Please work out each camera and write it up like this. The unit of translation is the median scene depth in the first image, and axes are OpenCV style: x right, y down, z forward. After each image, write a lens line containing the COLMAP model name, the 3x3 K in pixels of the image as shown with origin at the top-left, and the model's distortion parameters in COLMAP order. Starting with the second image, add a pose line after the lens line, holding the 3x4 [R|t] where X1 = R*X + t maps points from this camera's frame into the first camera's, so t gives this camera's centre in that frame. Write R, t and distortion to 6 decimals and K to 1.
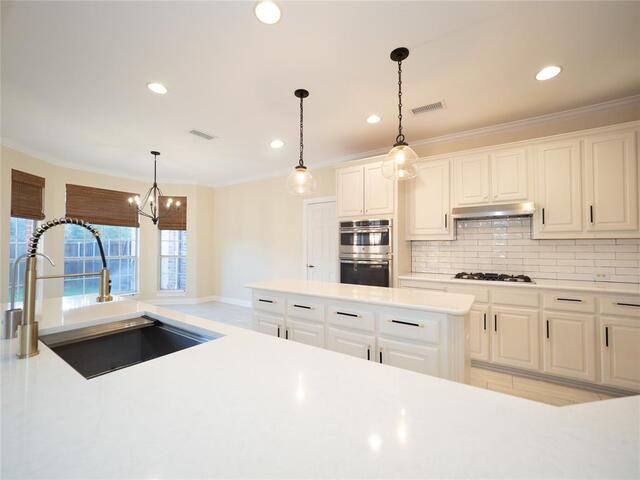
lens RADIAL K [[269.2, 0, 322.9], [0, 269.2, 239.8], [0, 0, 1]] dist [-0.007703, 0.001040]
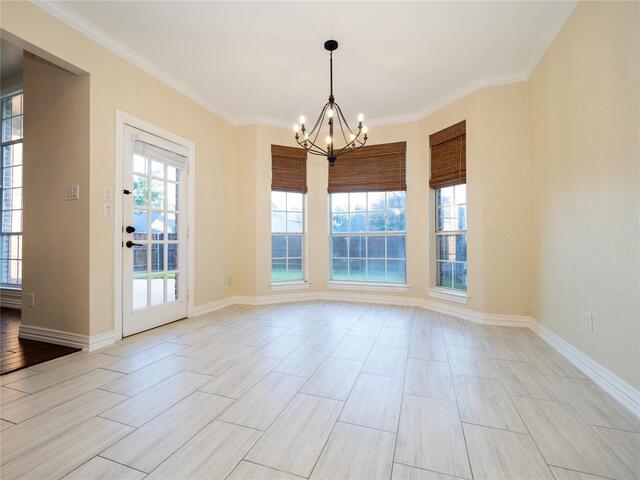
lens RADIAL K [[297.5, 0, 313.9], [0, 297.5, 239.4], [0, 0, 1]] dist [-0.003720, 0.000798]
pose [[0.235105, -0.013938, -0.971870, -0.009811], [0.026719, 0.999612, -0.007872, 0.146305], [0.971603, -0.024117, 0.235387, 1.103920]]
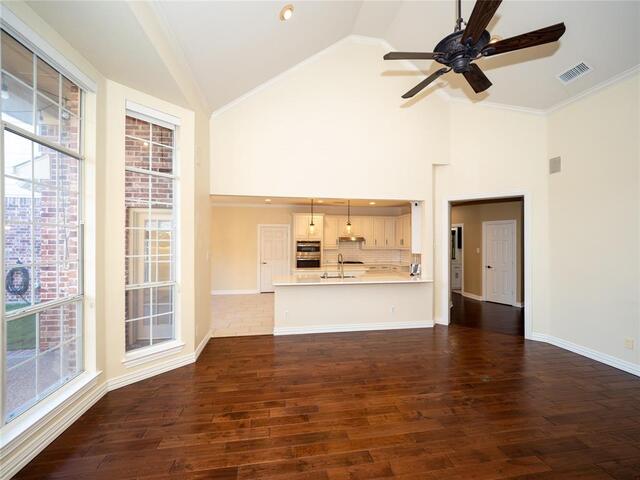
lens RADIAL K [[269.2, 0, 317.9], [0, 269.2, 240.2], [0, 0, 1]] dist [-0.007703, 0.001040]
pose [[0.735614, 0.000421, 0.677401, -1.526052], [-0.016085, 0.999729, 0.016846, -0.133988], [-0.677210, -0.023288, 0.735421, -0.834705]]
